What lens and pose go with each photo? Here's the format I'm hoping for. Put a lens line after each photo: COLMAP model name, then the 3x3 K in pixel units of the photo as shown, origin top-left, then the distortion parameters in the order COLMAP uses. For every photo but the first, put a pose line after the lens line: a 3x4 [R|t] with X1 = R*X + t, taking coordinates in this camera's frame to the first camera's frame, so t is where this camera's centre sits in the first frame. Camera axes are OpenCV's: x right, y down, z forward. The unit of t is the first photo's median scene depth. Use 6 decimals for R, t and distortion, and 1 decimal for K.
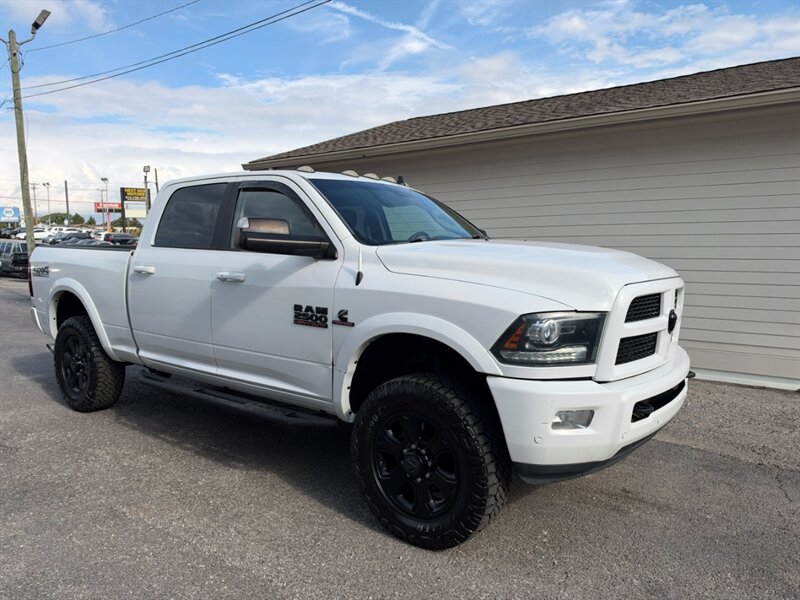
lens RADIAL K [[587.4, 0, 398.2], [0, 587.4, 295.4], [0, 0, 1]] dist [-0.000183, -0.007155]
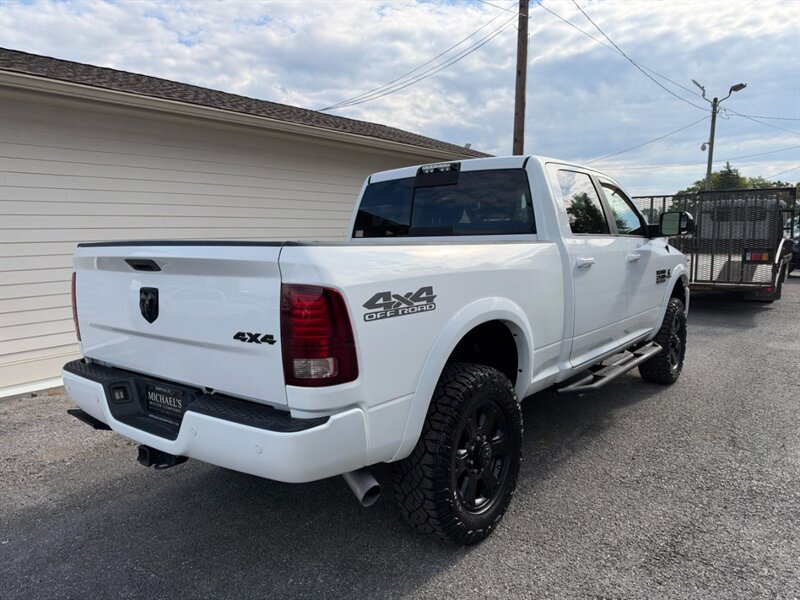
lens RADIAL K [[577.3, 0, 394.0], [0, 577.3, 301.6], [0, 0, 1]] dist [0.084082, -0.138700]
pose [[0.009875, -0.113109, 0.993534, -1.666557], [0.108431, 0.987844, 0.111383, -0.144610], [-0.994055, 0.106630, 0.022019, 1.633297]]
